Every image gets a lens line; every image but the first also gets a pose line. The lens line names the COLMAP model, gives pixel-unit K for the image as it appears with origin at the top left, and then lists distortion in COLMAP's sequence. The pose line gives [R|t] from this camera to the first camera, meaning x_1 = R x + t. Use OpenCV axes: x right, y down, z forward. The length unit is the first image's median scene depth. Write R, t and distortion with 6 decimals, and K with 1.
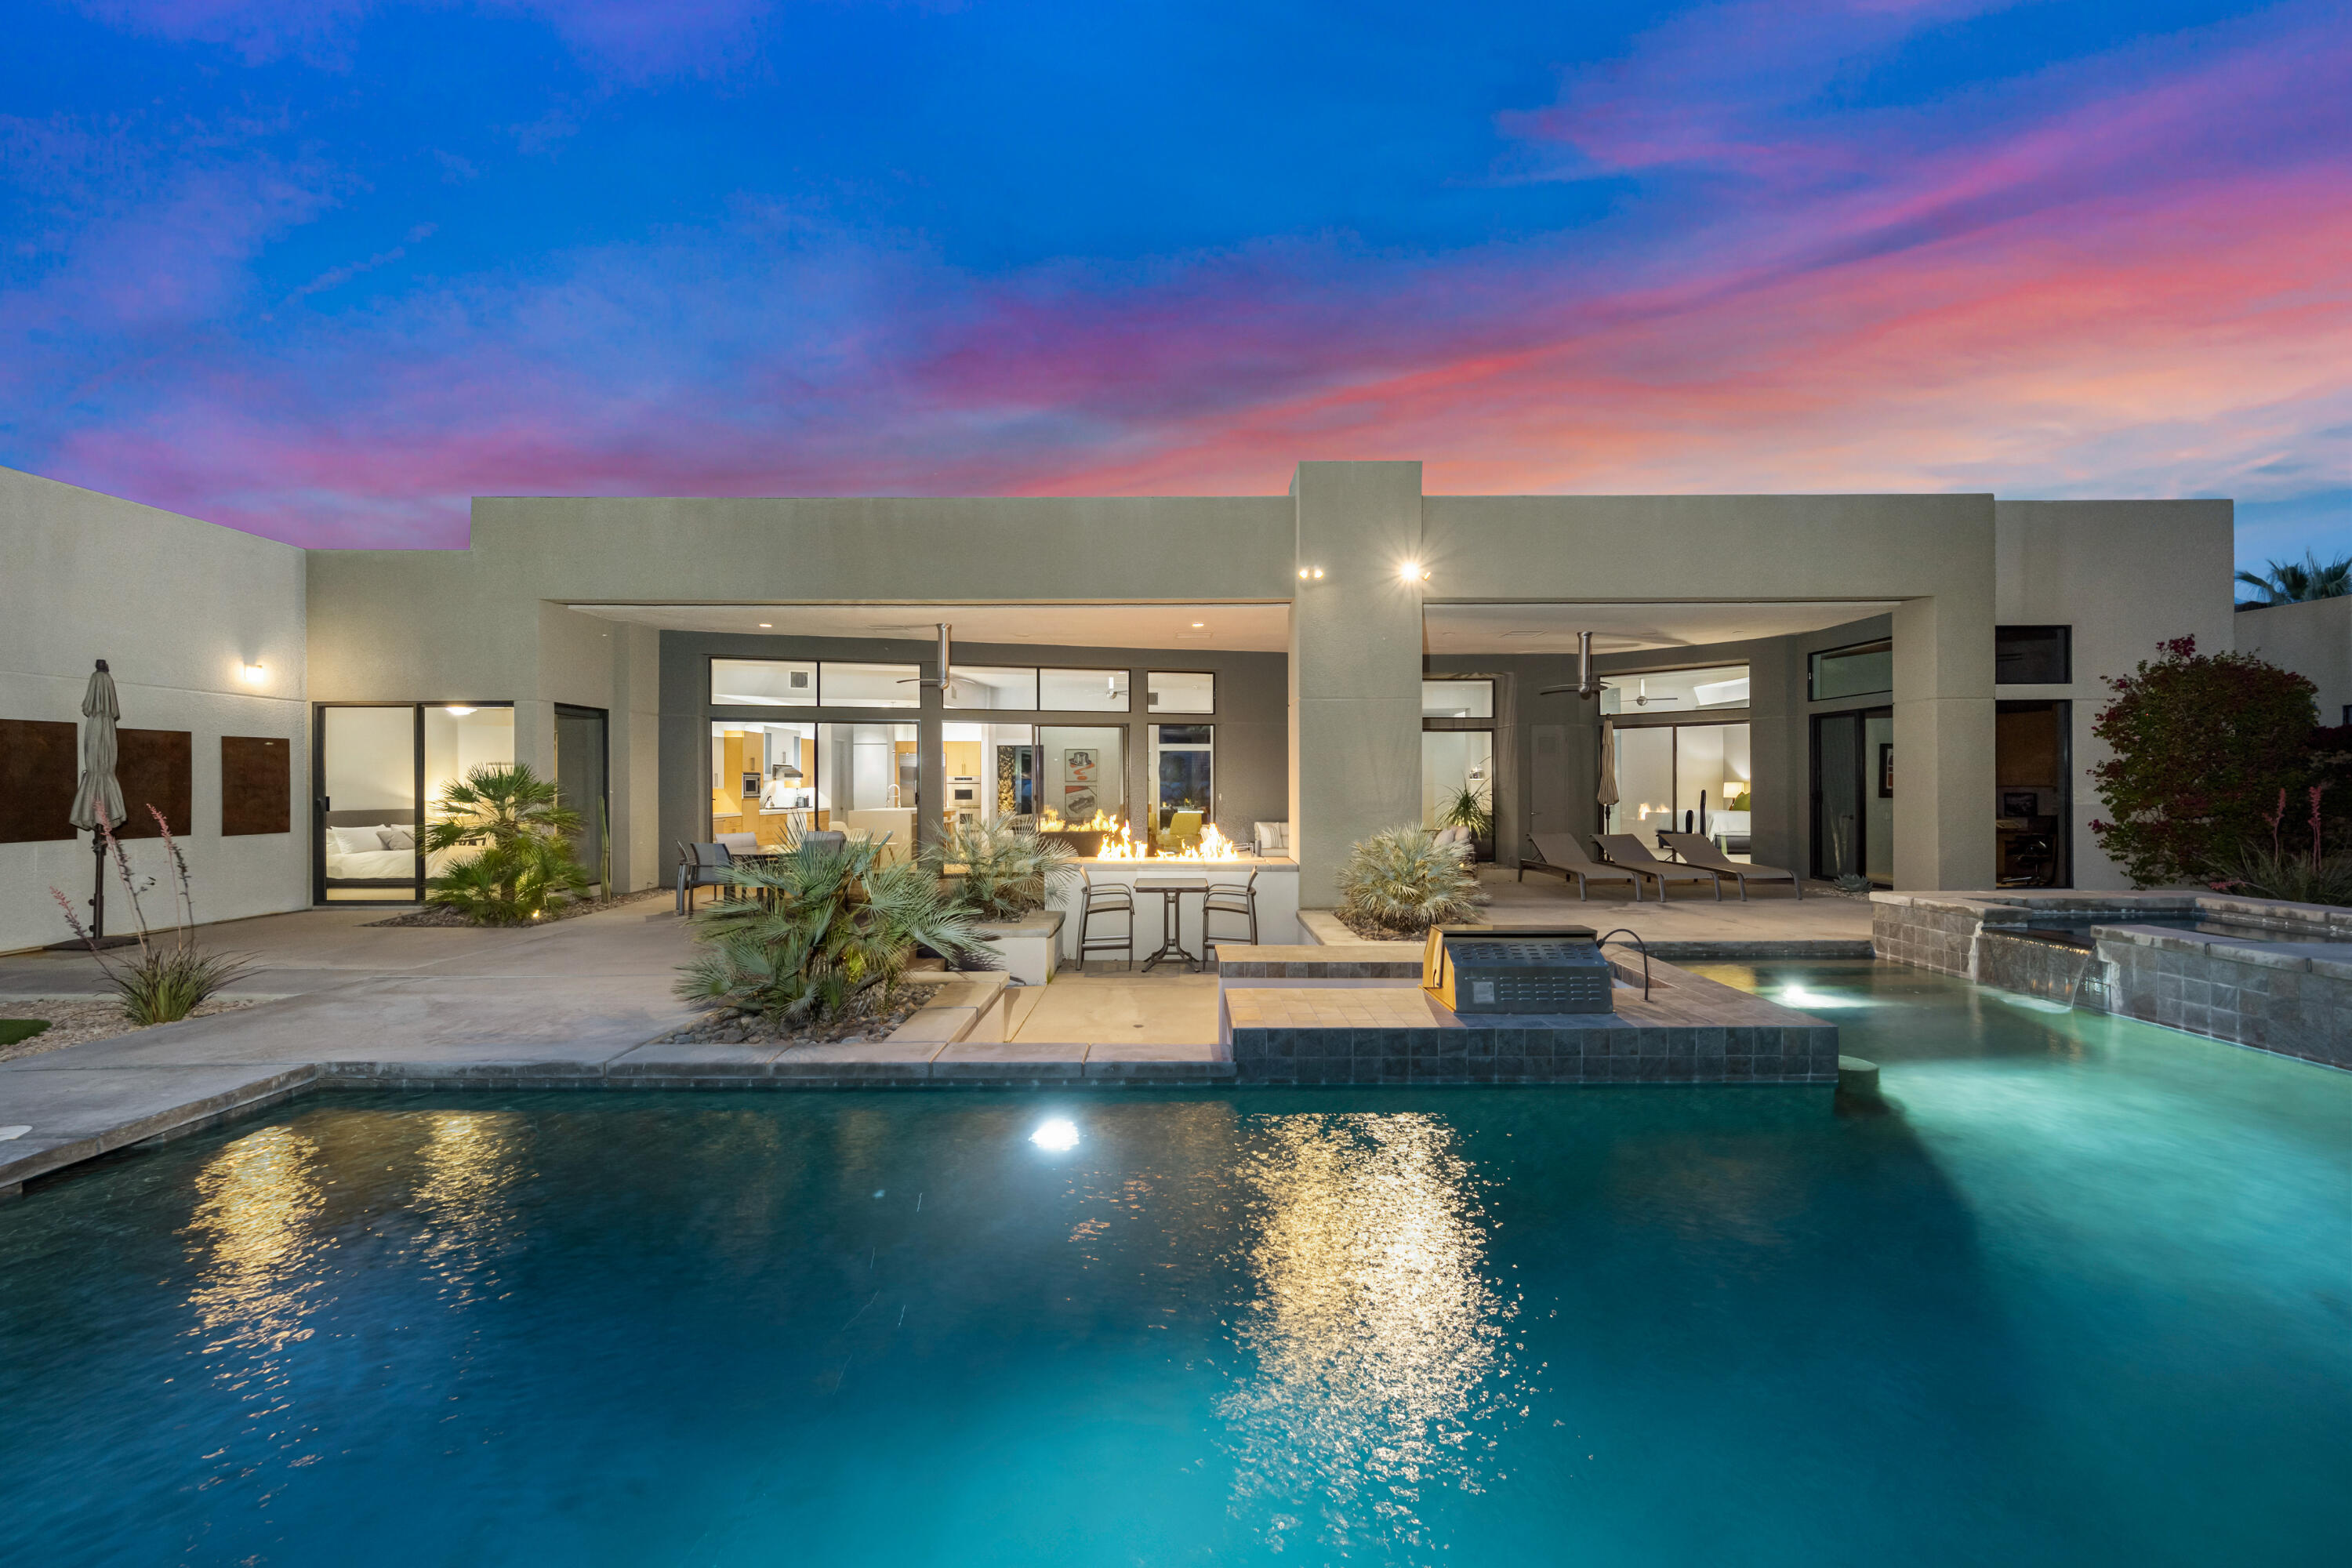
lens RADIAL K [[931.1, 0, 1172.4], [0, 931.1, 787.1], [0, 0, 1]] dist [0.000105, 0.000081]
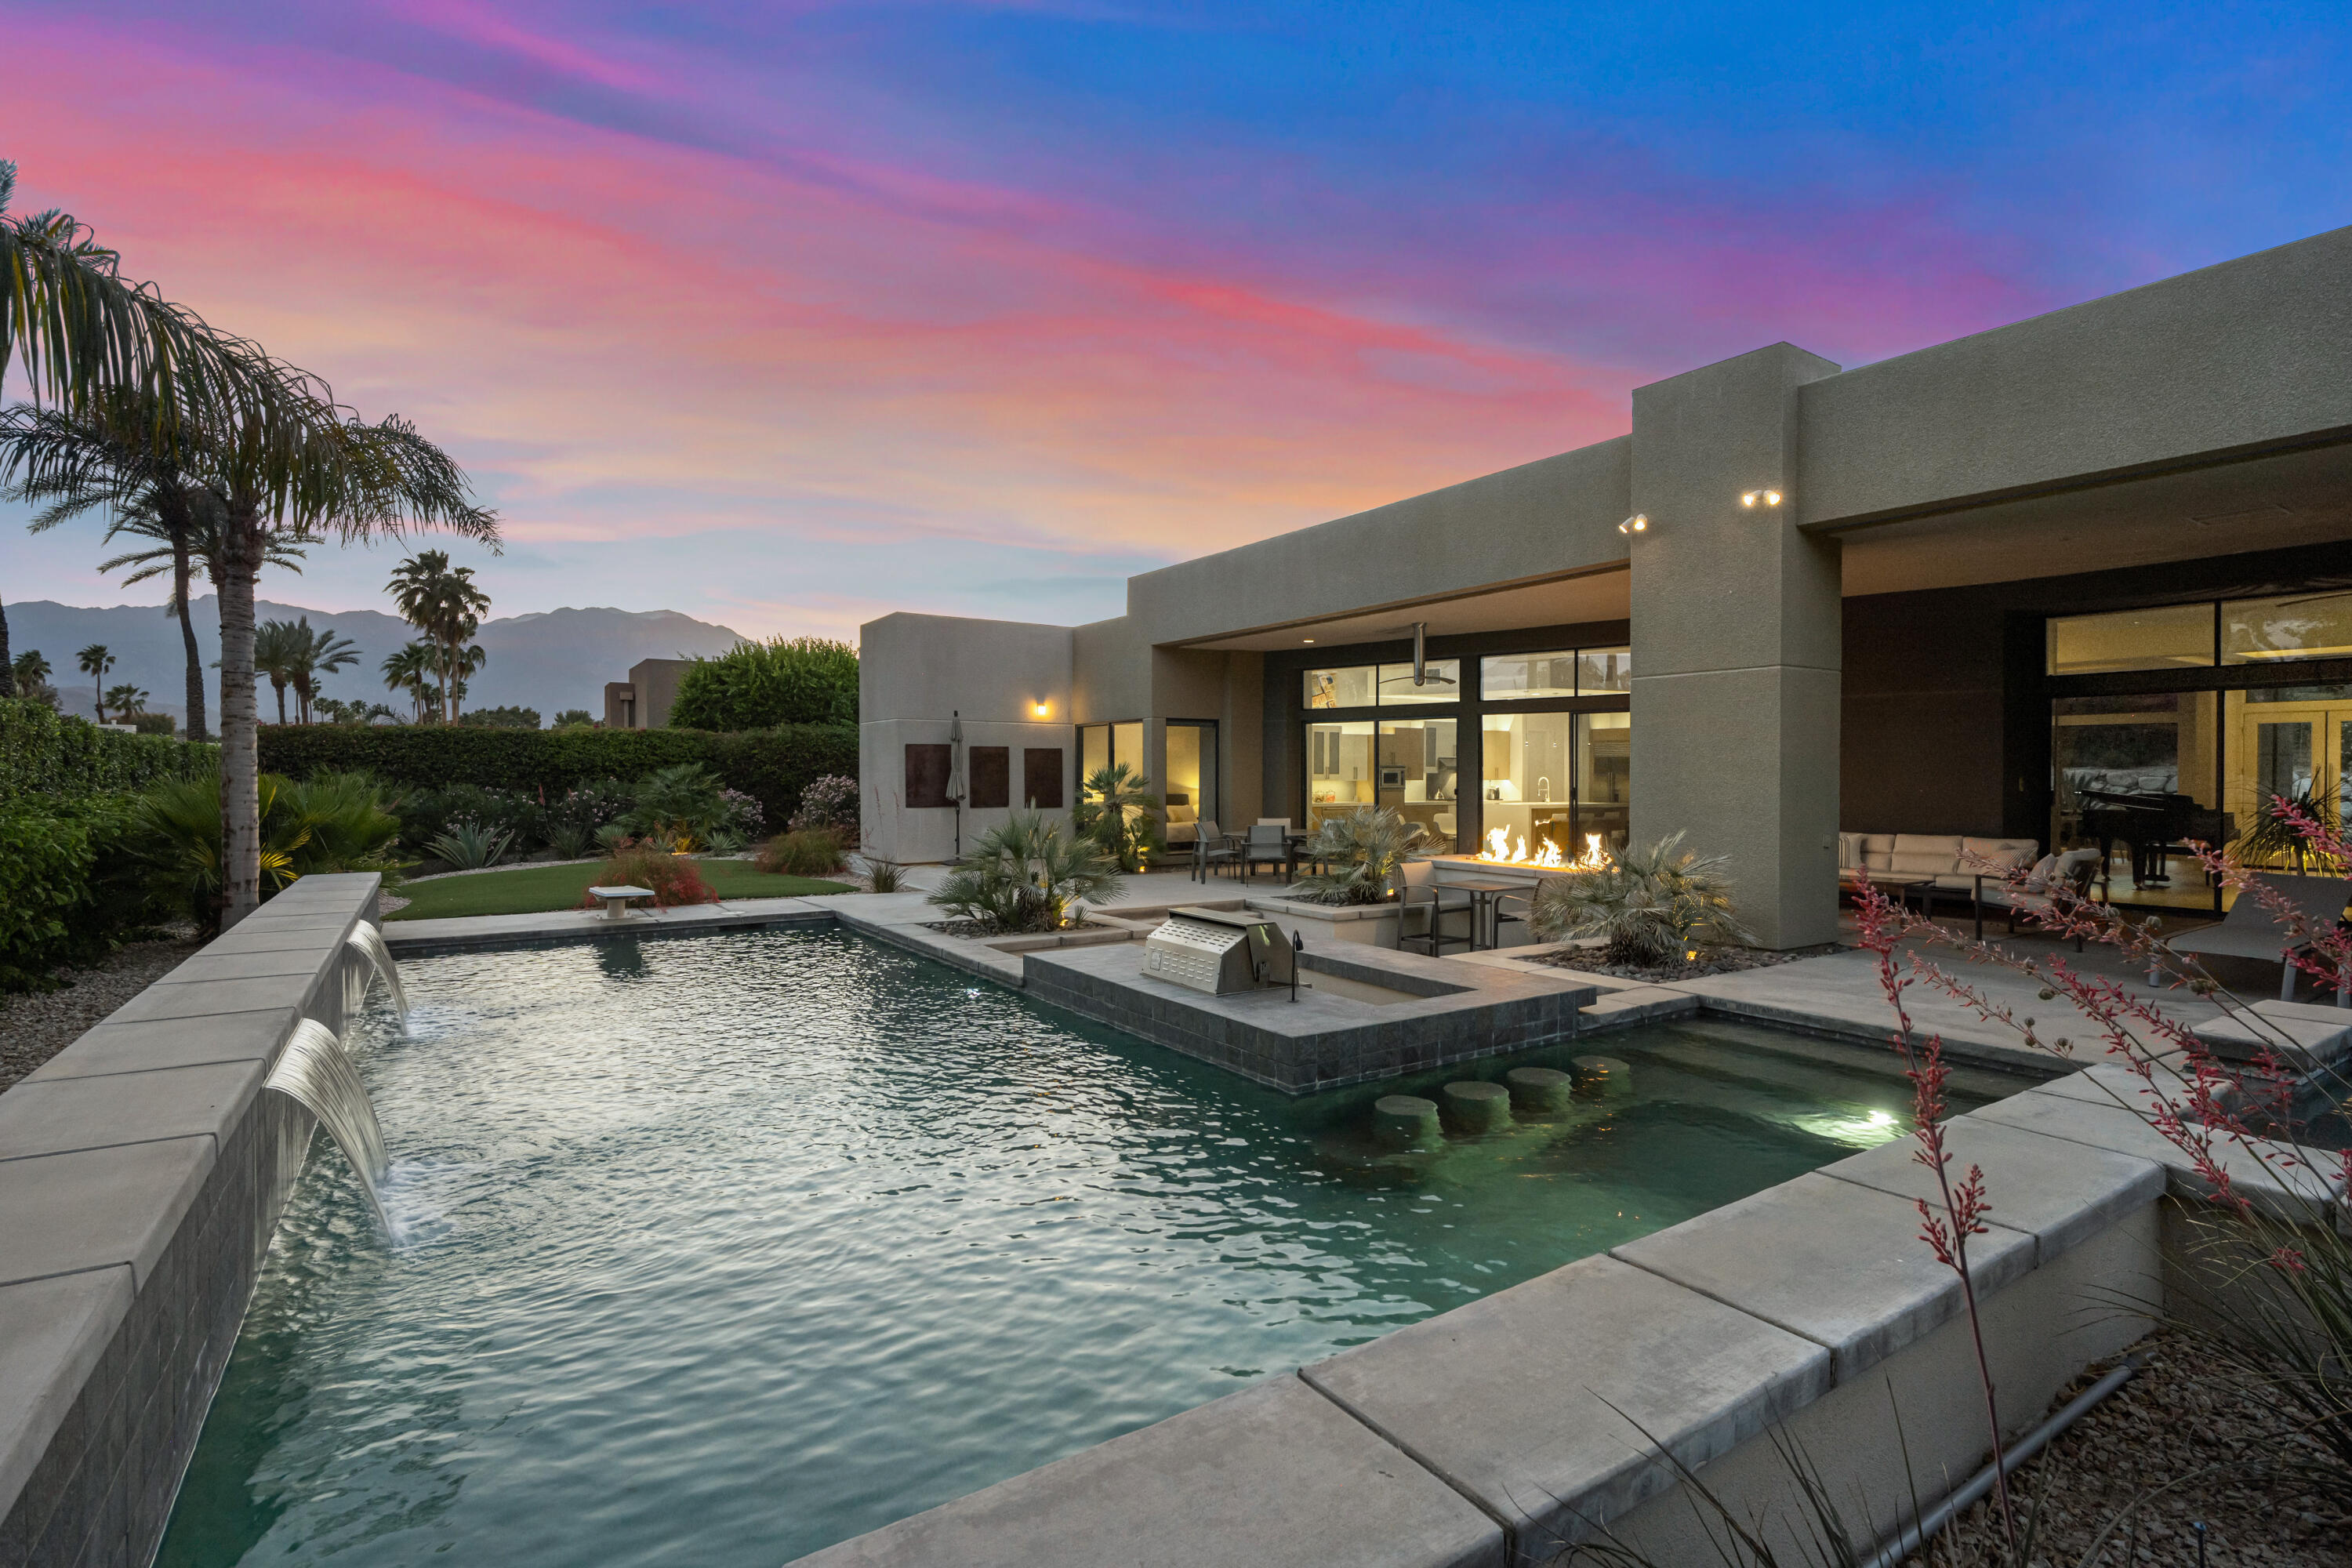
lens RADIAL K [[1094.7, 0, 1170.8], [0, 1094.7, 782.6], [0, 0, 1]] dist [-0.001350, -0.000148]
pose [[0.548671, 0.007305, -0.836006, 0.786871], [-0.002712, 0.999972, 0.006958, -0.006774], [0.836034, -0.001551, 0.548676, 0.128487]]
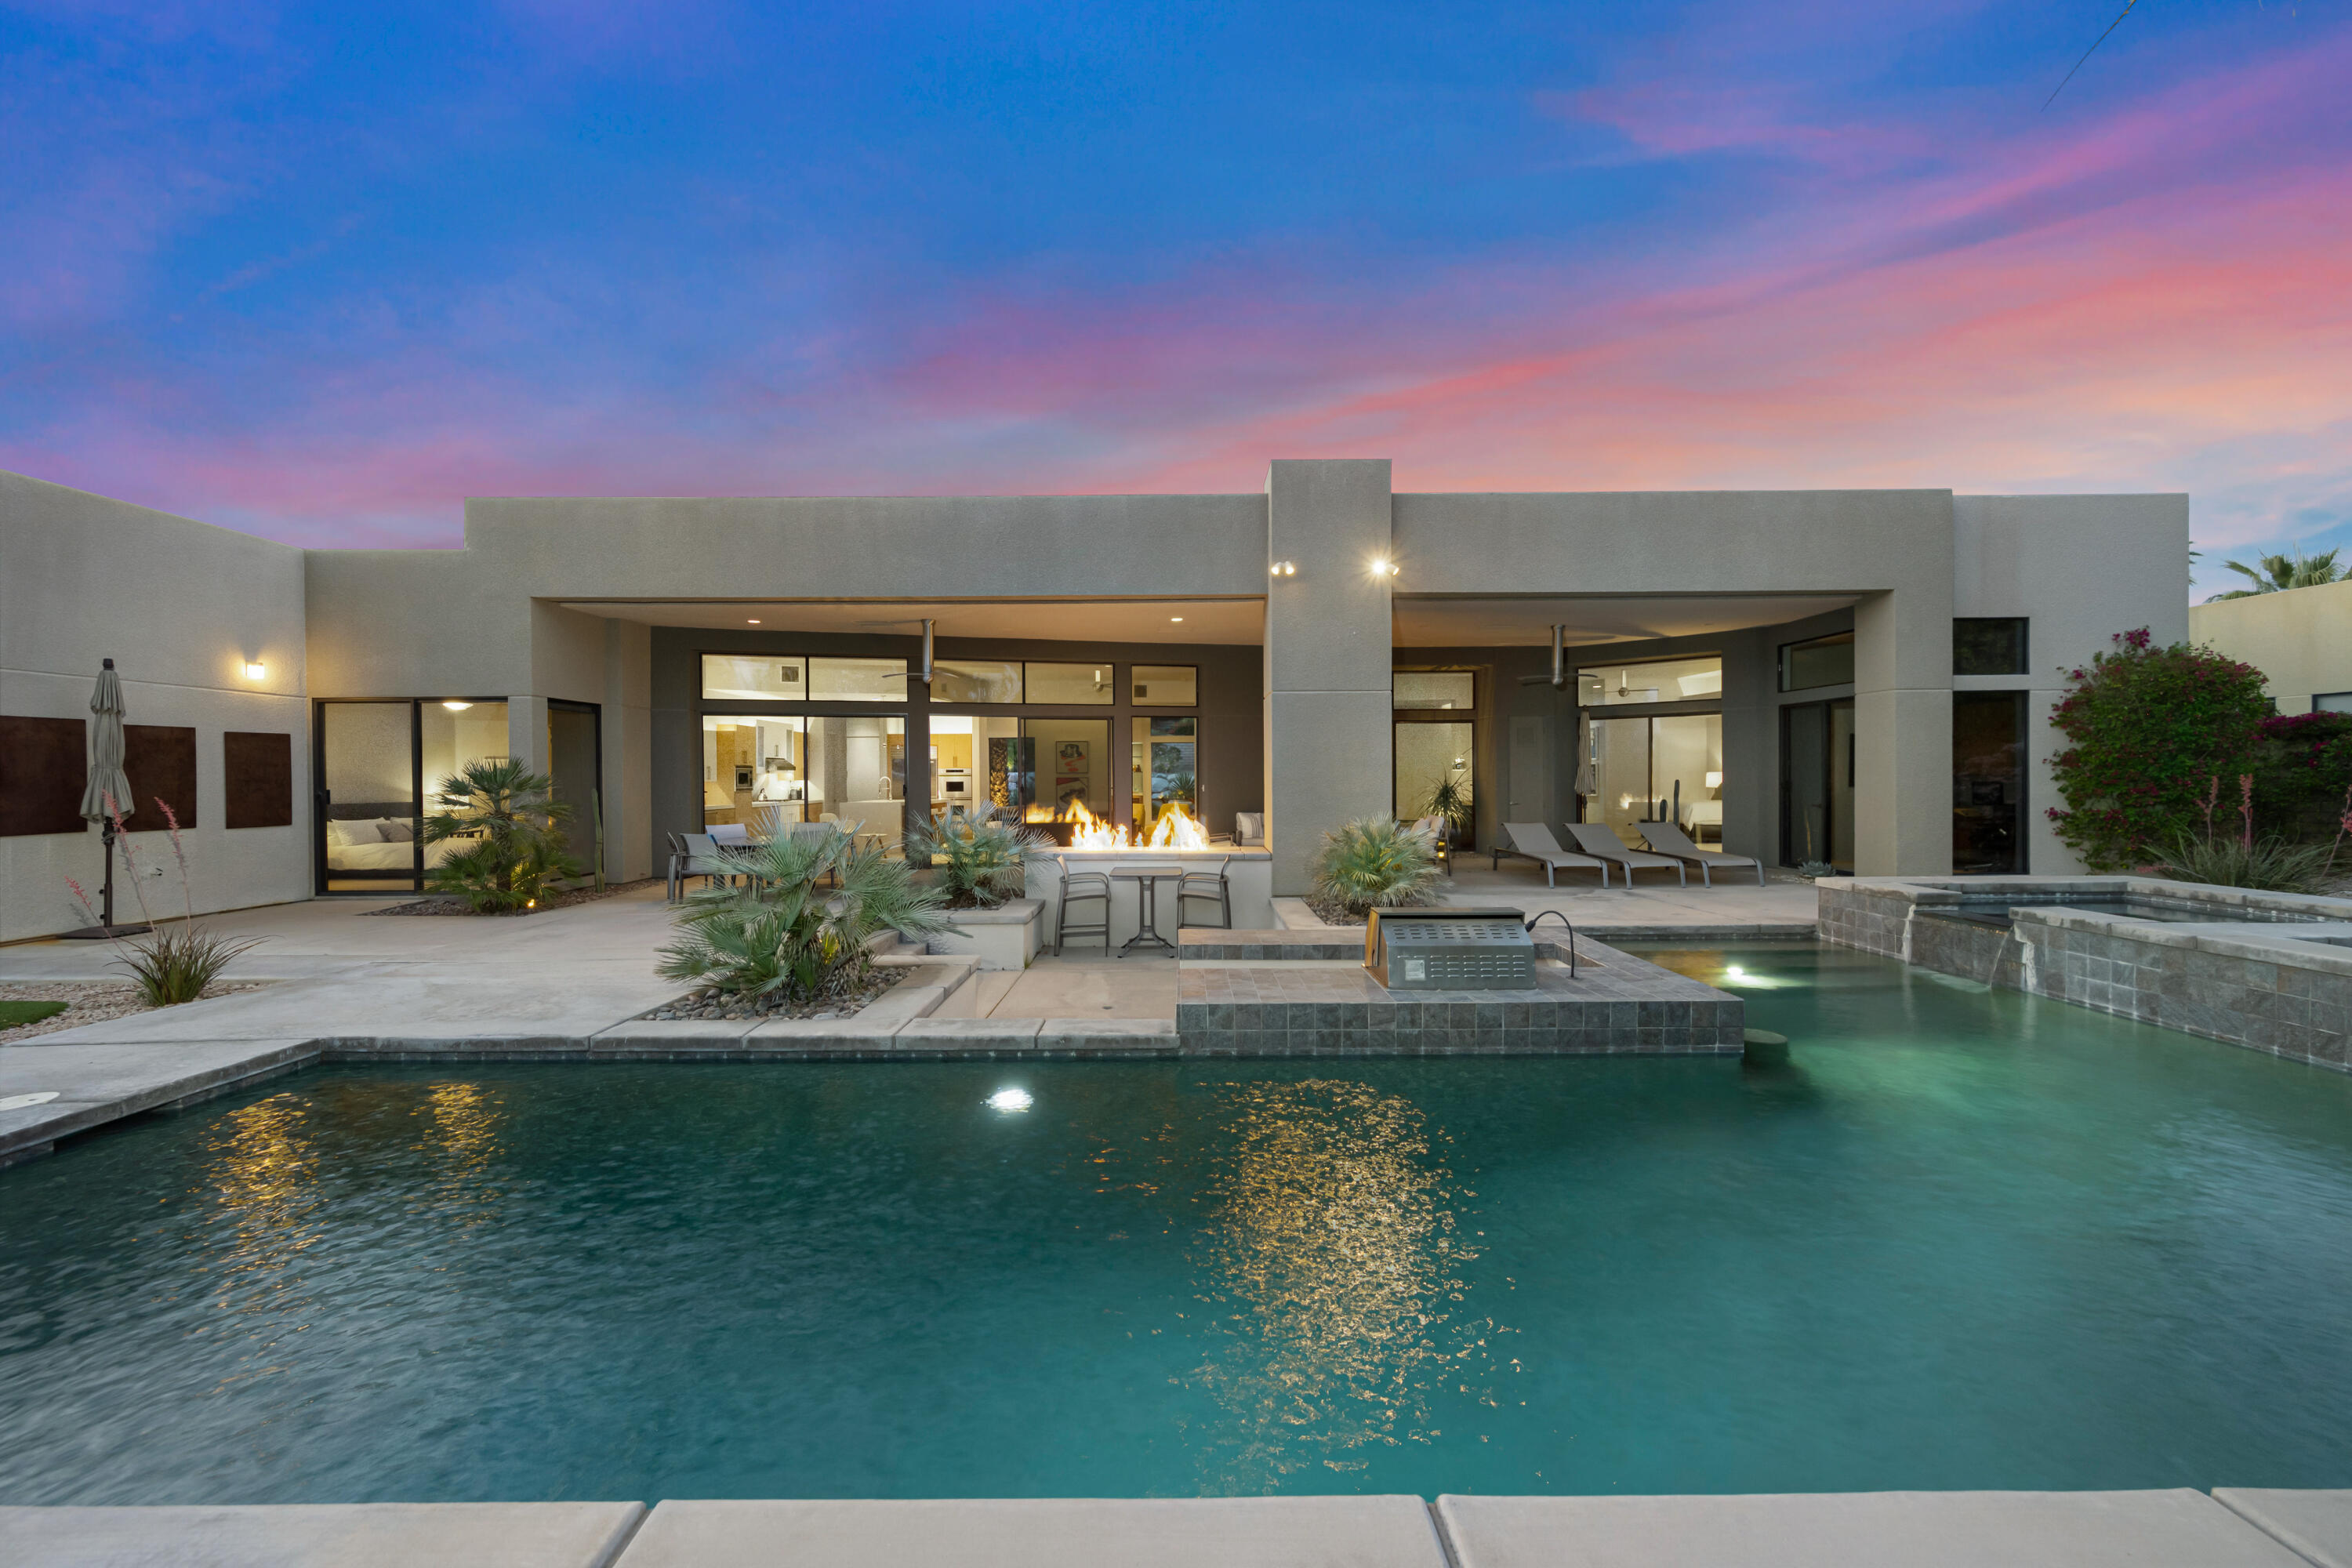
lens RADIAL K [[931.1, 0, 1172.4], [0, 931.1, 787.1], [0, 0, 1]] dist [0.000105, 0.000081]
pose [[0.999996, -0.002921, 0.000066, 0.027580], [0.002920, 0.999955, 0.009044, 0.000420], [-0.000093, -0.009043, 0.999959, -0.030876]]
